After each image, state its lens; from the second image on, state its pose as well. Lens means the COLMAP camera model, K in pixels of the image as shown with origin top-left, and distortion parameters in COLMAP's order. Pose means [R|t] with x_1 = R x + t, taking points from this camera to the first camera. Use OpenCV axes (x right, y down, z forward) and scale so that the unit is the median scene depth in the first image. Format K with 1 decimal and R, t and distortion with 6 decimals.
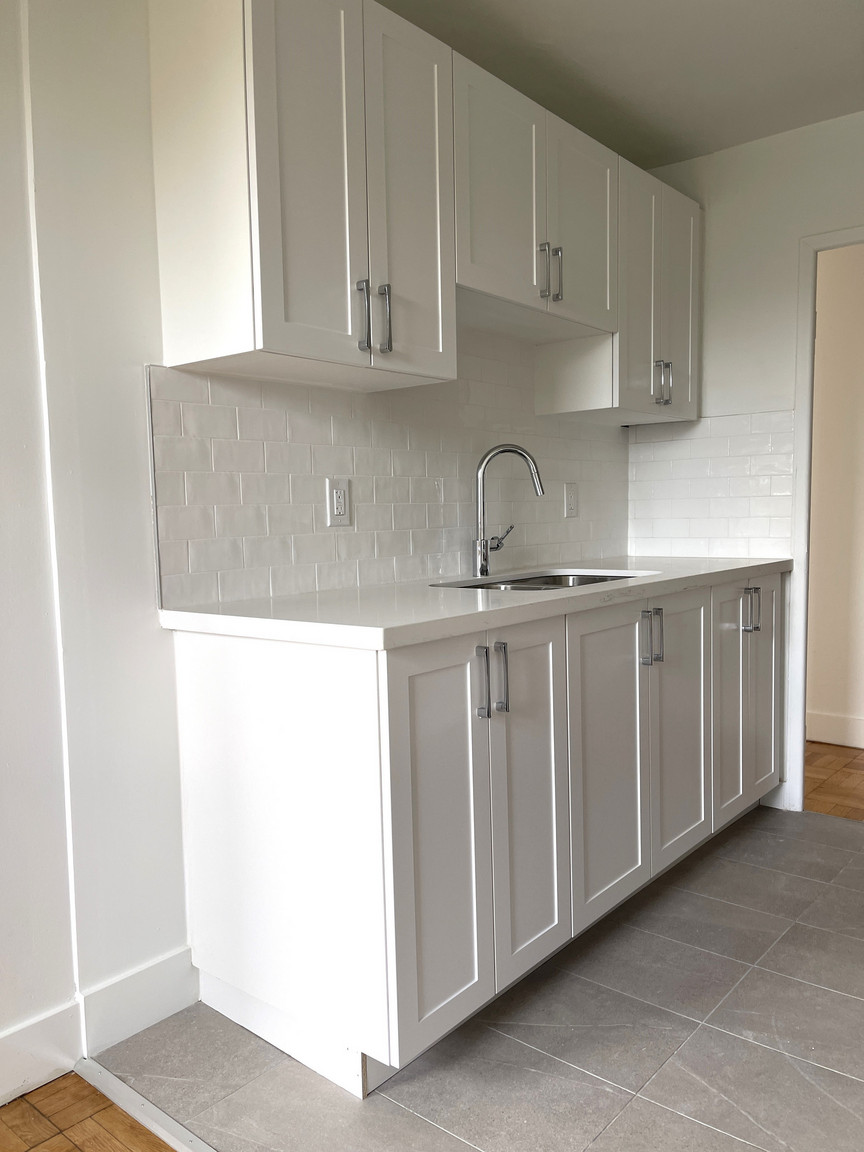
lens RADIAL K [[896.3, 0, 428.1], [0, 896.3, 575.4], [0, 0, 1]] dist [0.045884, -0.052337]
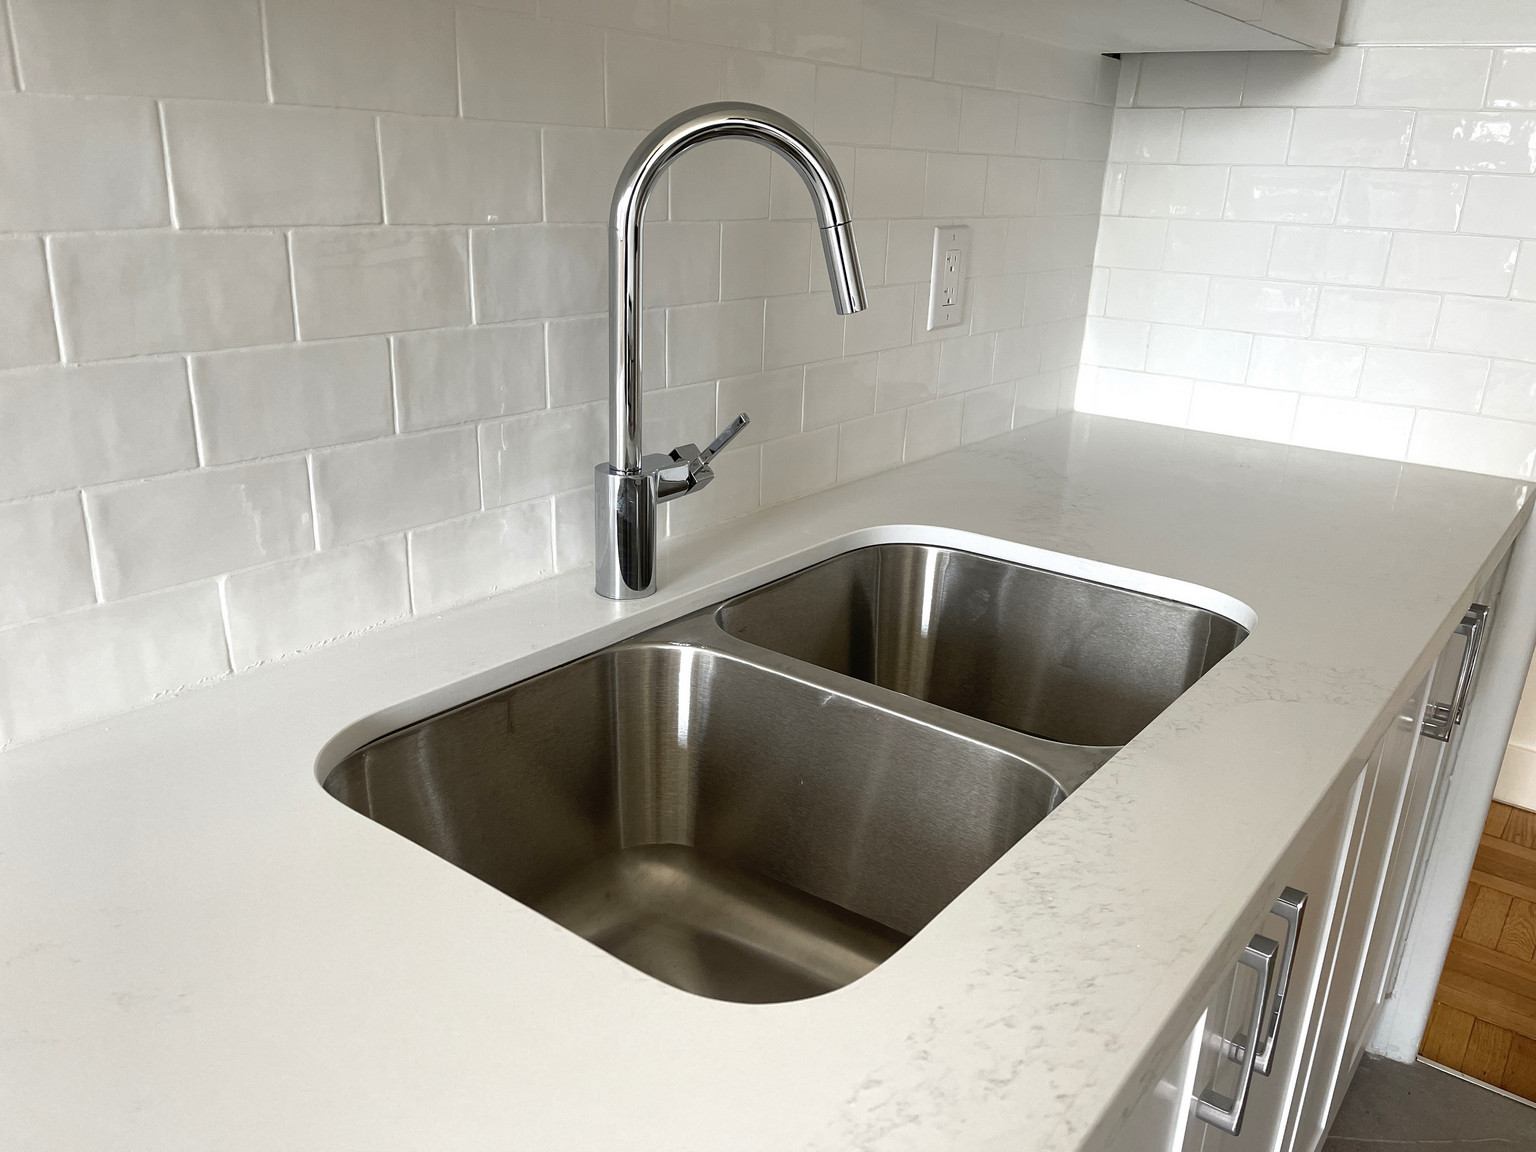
lens RADIAL K [[1195.1, 0, 766.1], [0, 1195.1, 572.5], [0, 0, 1]] dist [0.045884, -0.052337]
pose [[0.997688, 0.044846, 0.051058, 0.084375], [-0.056187, 0.966984, 0.248567, -0.101451], [-0.038225, -0.250862, 0.967268, 0.632250]]
